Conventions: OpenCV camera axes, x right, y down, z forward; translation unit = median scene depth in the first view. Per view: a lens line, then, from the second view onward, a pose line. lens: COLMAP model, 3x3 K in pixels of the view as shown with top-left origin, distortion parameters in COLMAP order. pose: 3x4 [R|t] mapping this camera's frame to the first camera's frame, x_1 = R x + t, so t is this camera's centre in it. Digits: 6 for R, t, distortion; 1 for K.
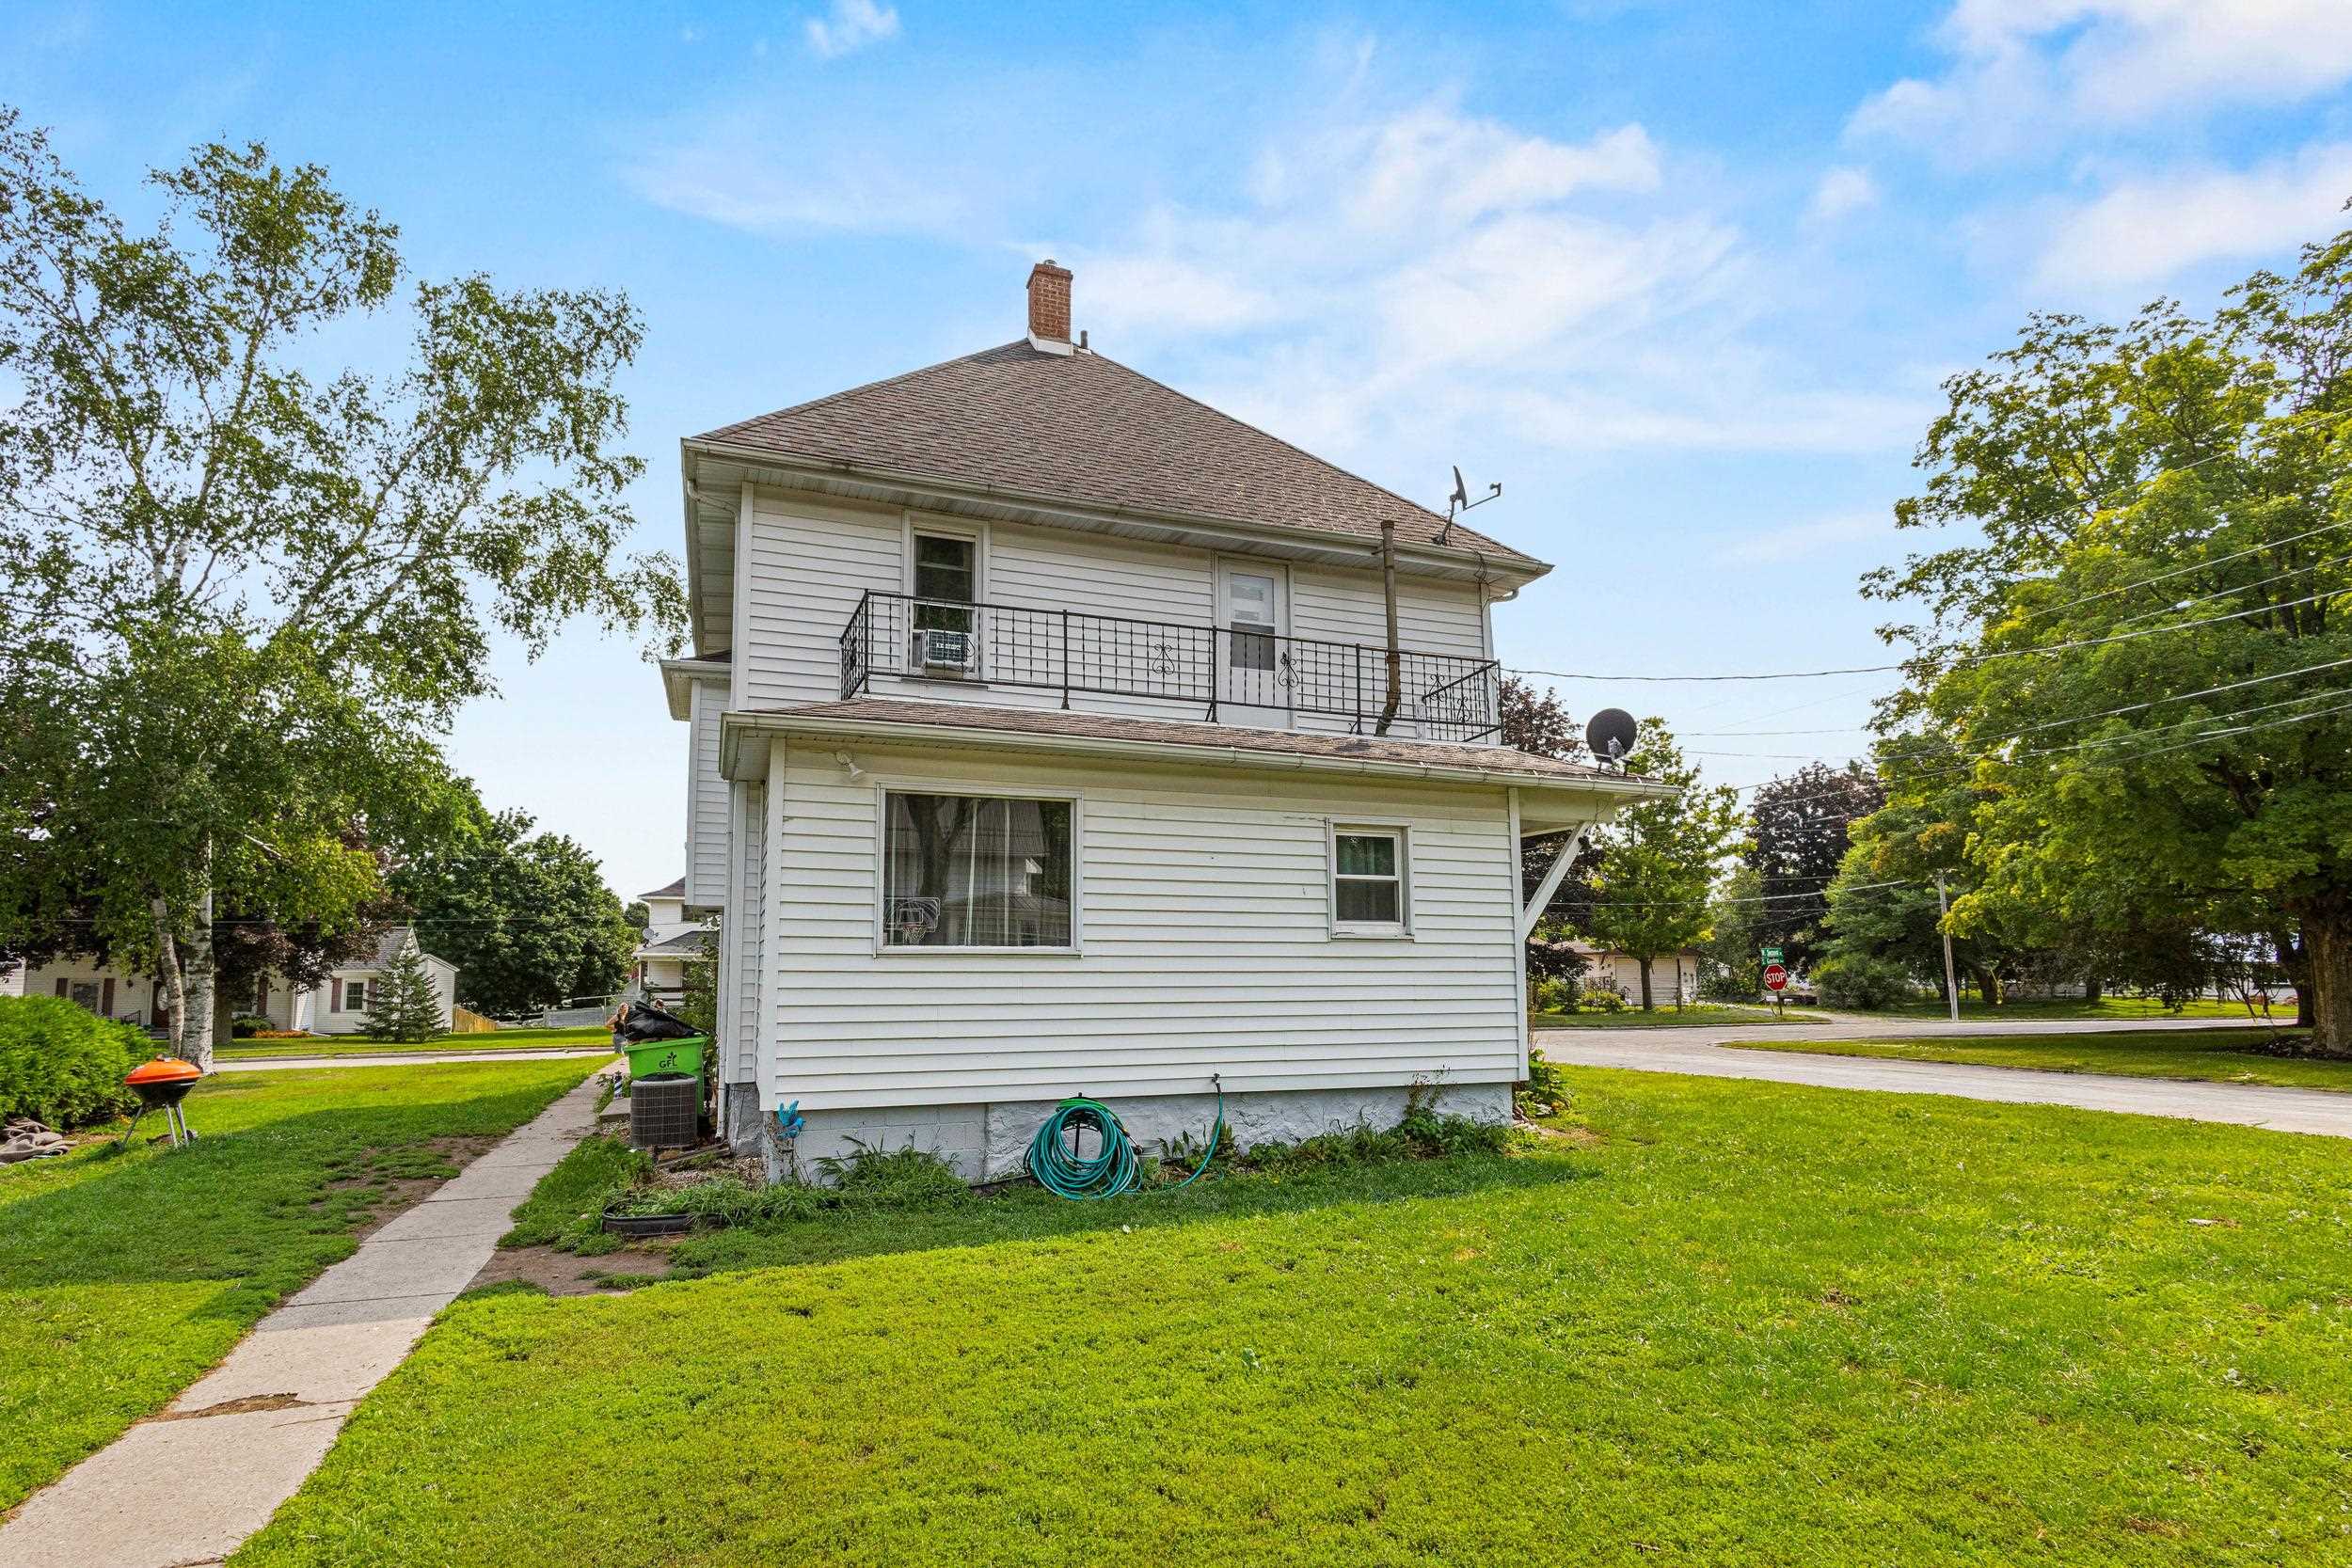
lens RADIAL K [[1108.2, 0, 1146.5], [0, 1108.2, 837.1], [0, 0, 1]] dist [0.000336, -0.000916]
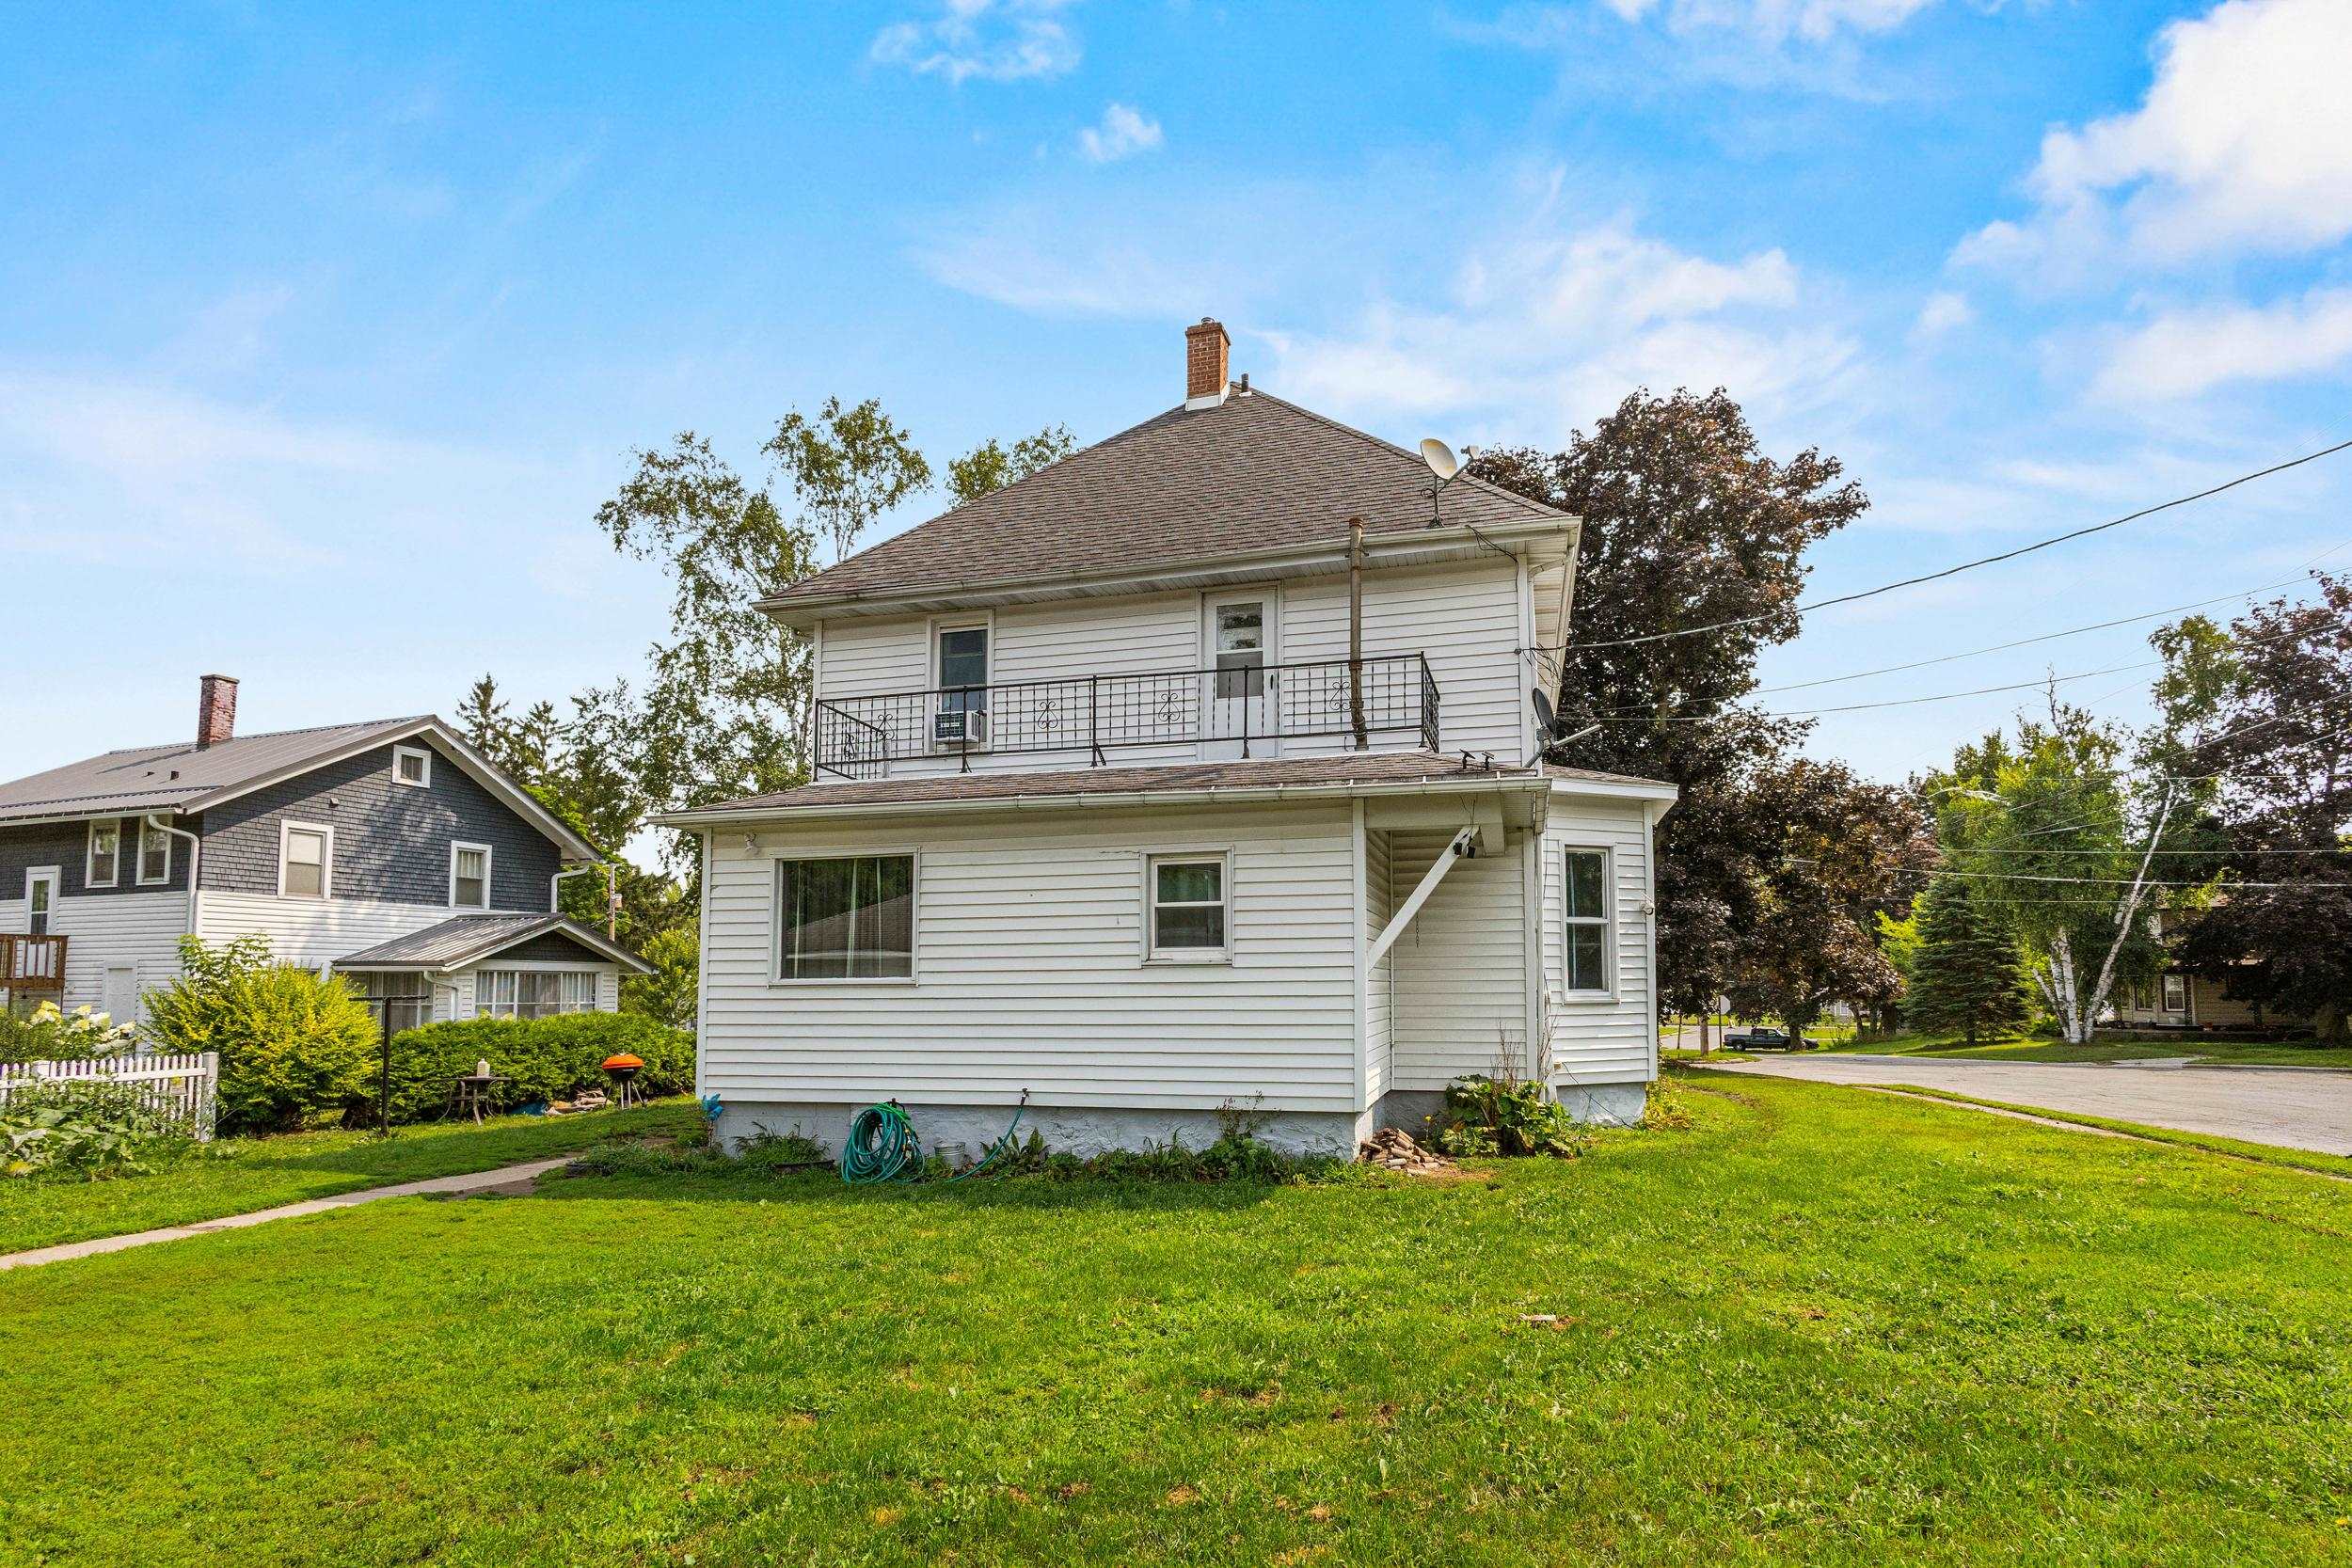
lens RADIAL K [[1114.6, 0, 1210.9], [0, 1114.6, 890.0], [0, 0, 1]] dist [0.002279, 0.000139]
pose [[0.834828, -0.055978, -0.547658, 0.681680], [0.073402, 0.997253, 0.009958, 0.013098], [0.545596, -0.048512, 0.836643, 0.137830]]
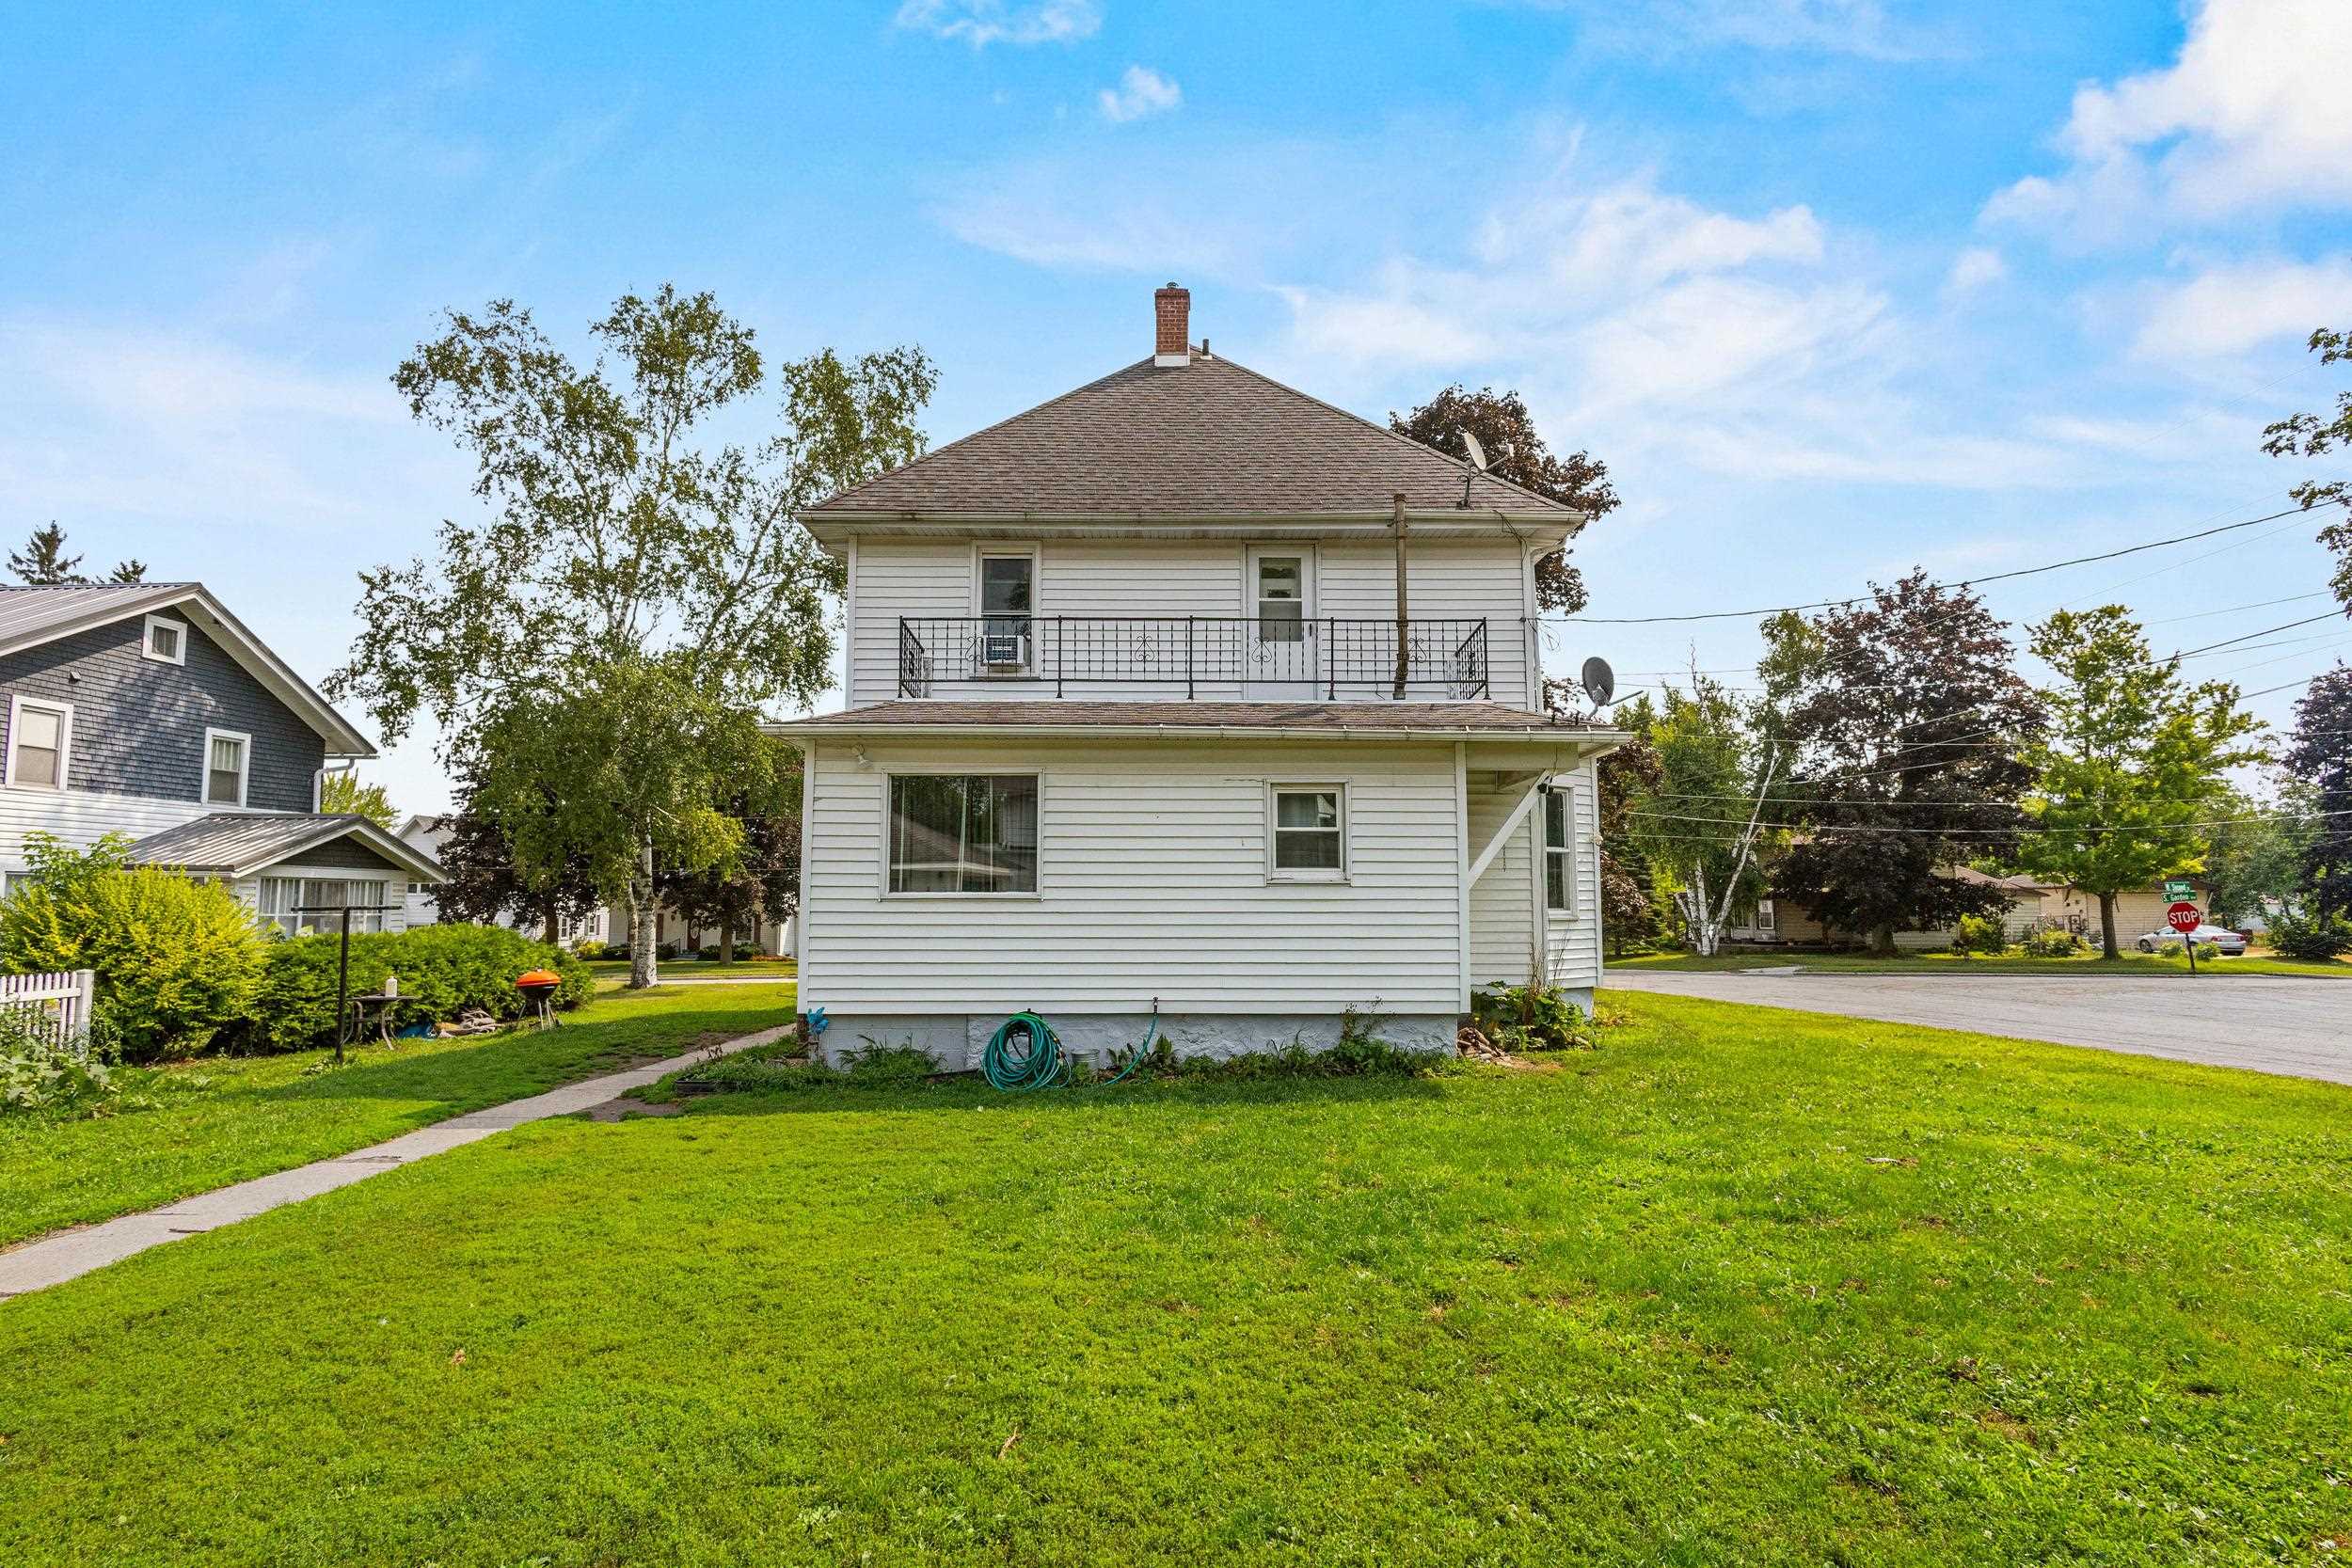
lens RADIAL K [[1087.4, 0, 1176.0], [0, 1087.4, 784.0], [0, 0, 1]] dist [0.001430, -0.000153]
pose [[0.944397, -0.036593, -0.326763, 0.383897], [0.039094, 0.999235, 0.001086, -0.014219], [0.326474, -0.013801, 0.945106, -0.082213]]
